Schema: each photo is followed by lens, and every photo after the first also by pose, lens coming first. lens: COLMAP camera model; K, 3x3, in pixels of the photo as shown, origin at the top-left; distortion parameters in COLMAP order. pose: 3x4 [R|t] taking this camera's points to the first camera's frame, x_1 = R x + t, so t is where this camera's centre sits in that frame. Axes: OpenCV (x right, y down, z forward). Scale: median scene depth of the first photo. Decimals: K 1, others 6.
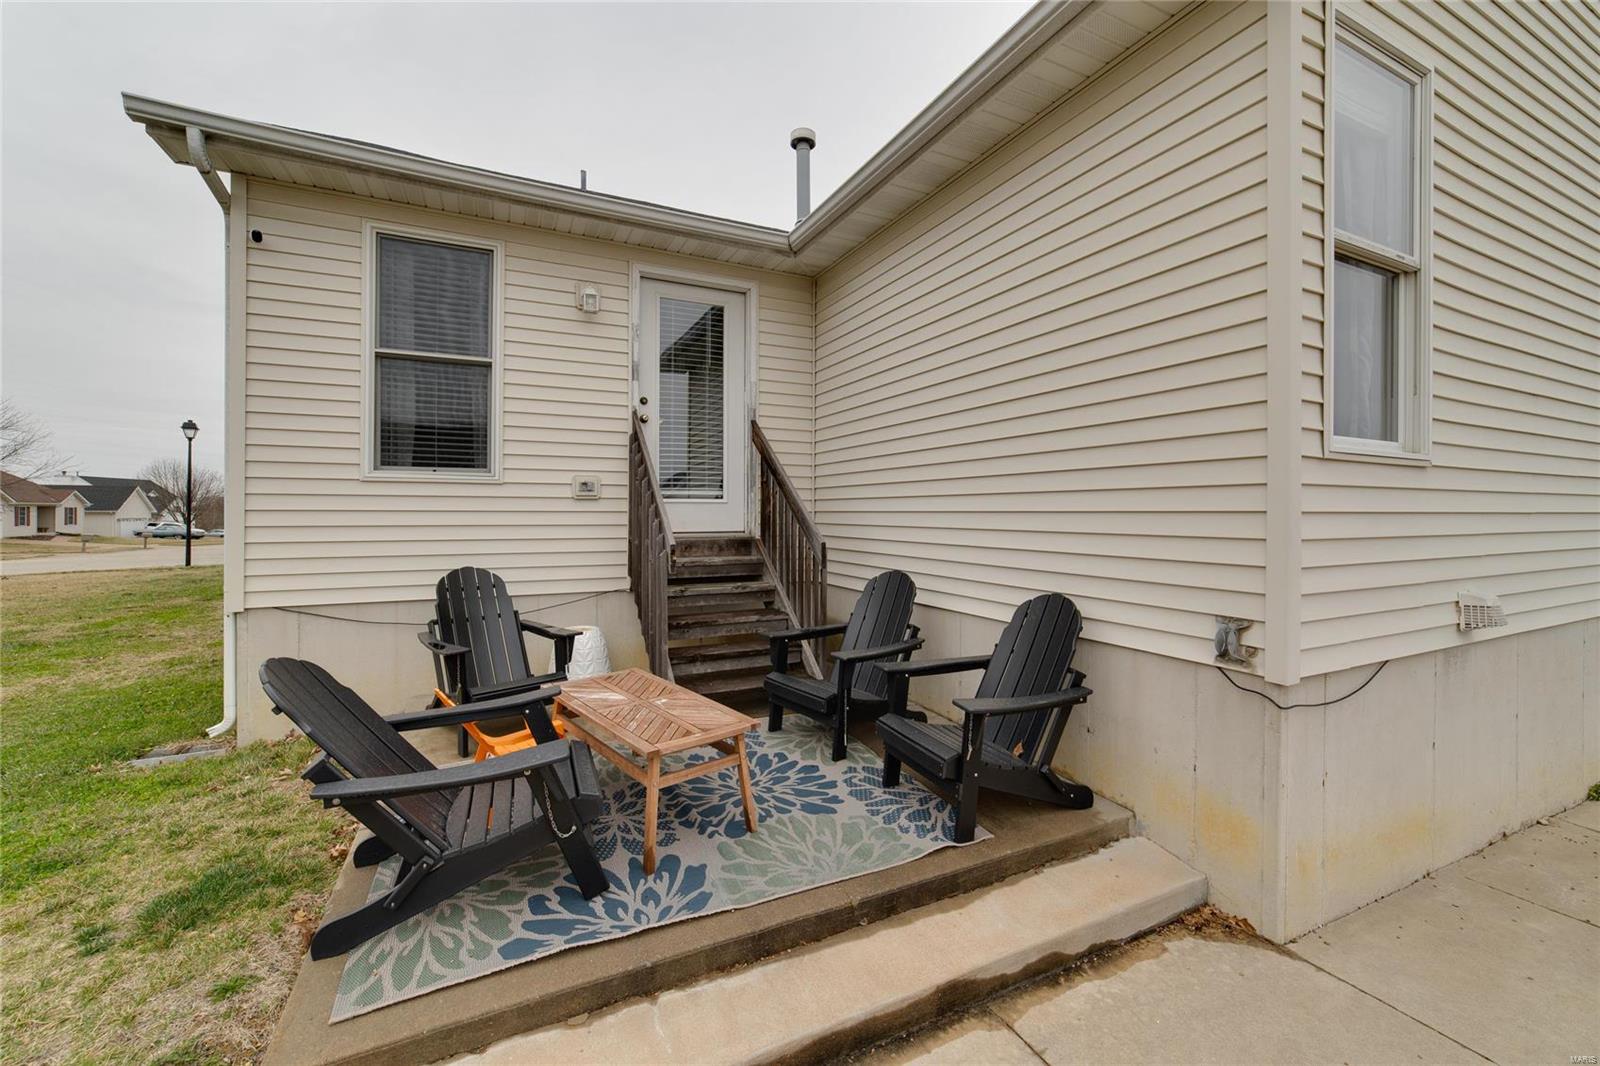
lens RADIAL K [[624.5, 0, 800.3], [0, 624.5, 516.3], [0, 0, 1]] dist [-0.000202, 0.000295]
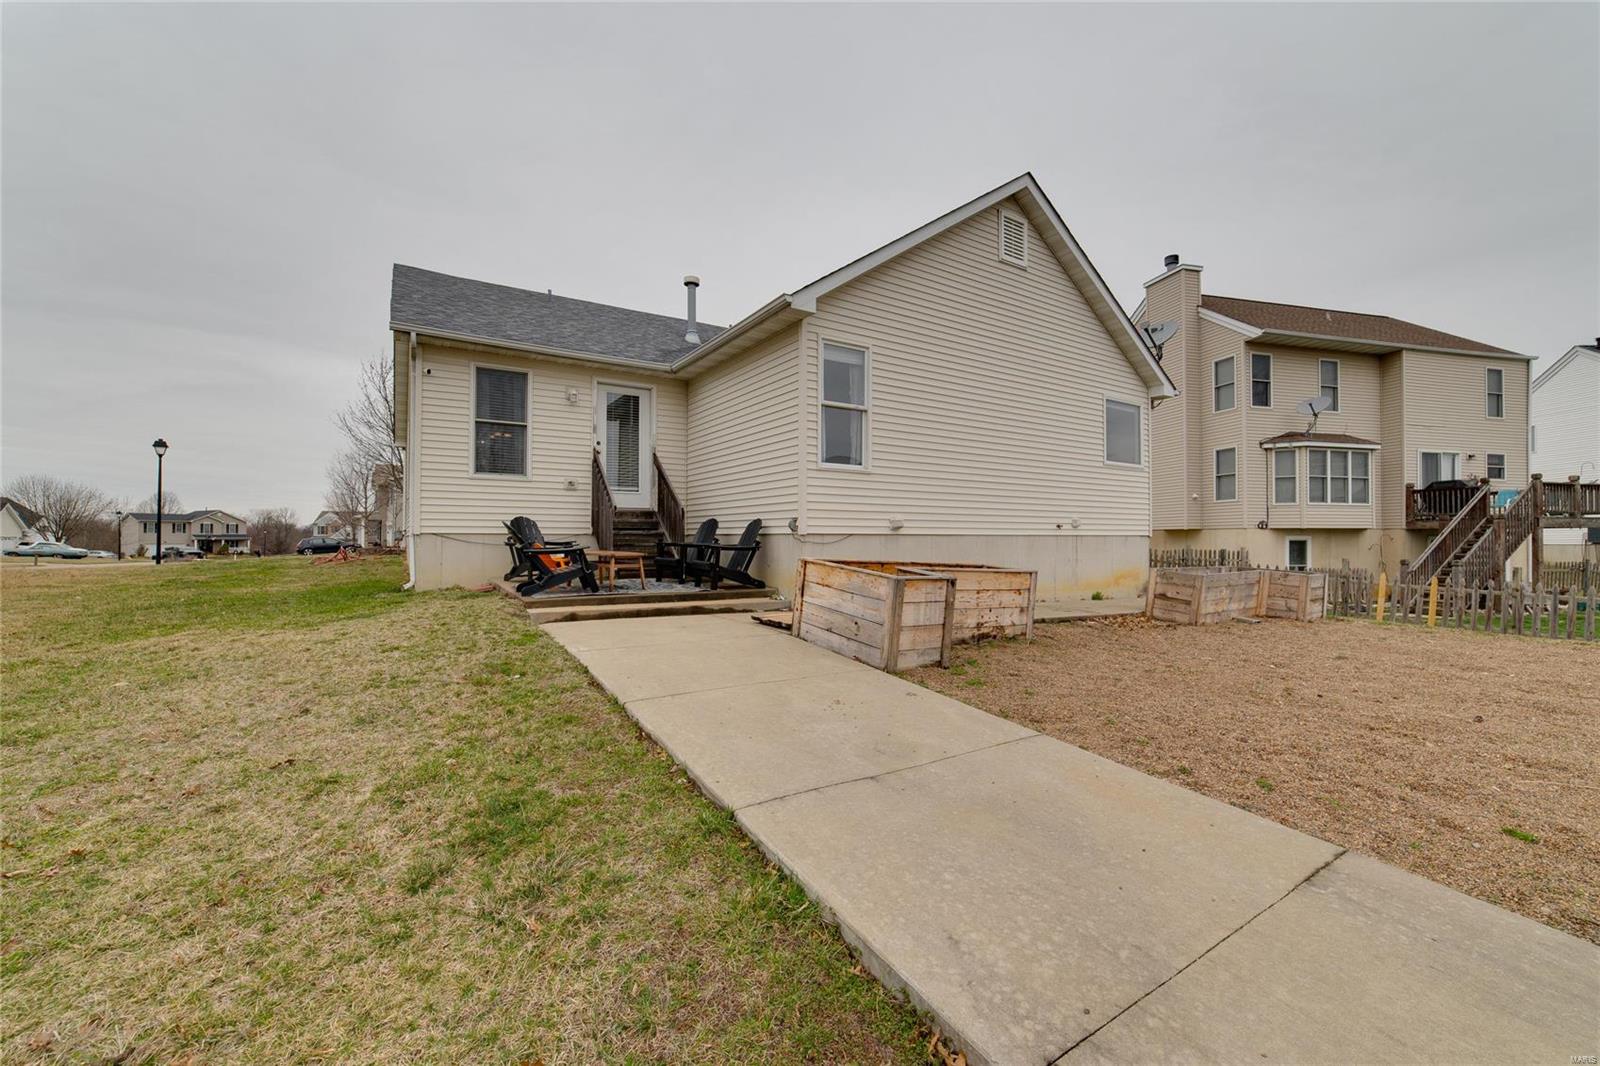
lens RADIAL K [[624.5, 0, 827.5], [0, 624.5, 531.9], [0, 0, 1]] dist [-0.000202, 0.000295]
pose [[0.987927, -0.002122, 0.154909, 0.183334], [0.004647, 0.999862, -0.015934, 0.150928], [-0.154853, 0.016461, 0.987800, -1.199148]]
